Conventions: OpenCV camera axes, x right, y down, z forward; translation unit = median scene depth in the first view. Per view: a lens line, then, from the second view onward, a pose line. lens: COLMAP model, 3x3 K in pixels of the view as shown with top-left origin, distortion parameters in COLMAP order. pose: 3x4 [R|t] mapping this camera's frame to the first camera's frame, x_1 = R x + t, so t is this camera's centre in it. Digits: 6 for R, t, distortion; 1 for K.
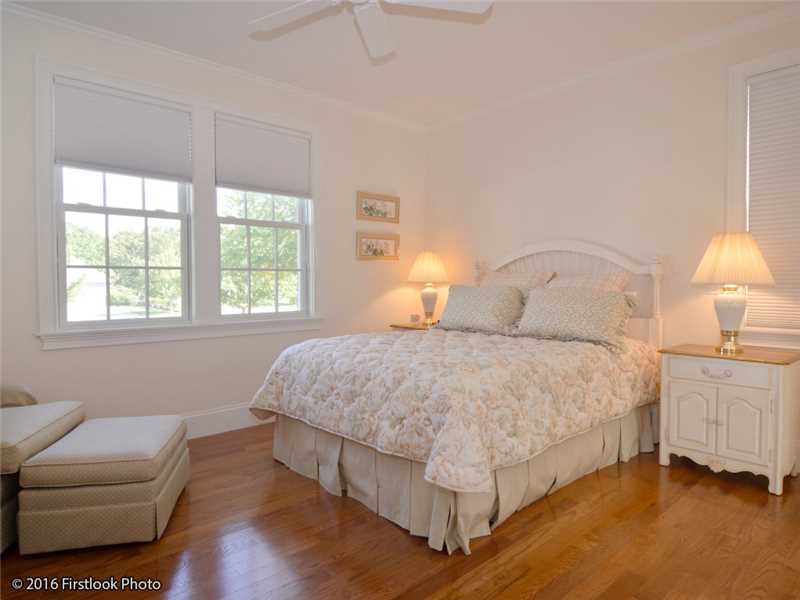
lens RADIAL K [[502.9, 0, 396.0], [0, 502.9, 297.6], [0, 0, 1]] dist [0.005282, 0.000850]
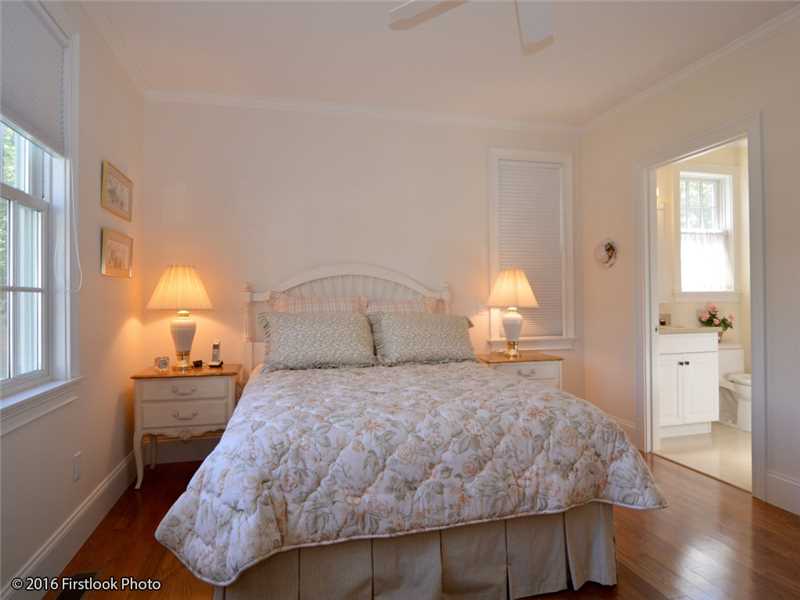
lens RADIAL K [[472.8, 0, 399.5], [0, 472.8, 320.7], [0, 0, 1]] dist [-0.000065, 0.000120]
pose [[0.461476, -0.031081, 0.886608, -0.643101], [0.036999, 0.999191, 0.015770, -0.023434], [-0.886381, 0.025526, 0.462253, 0.672302]]
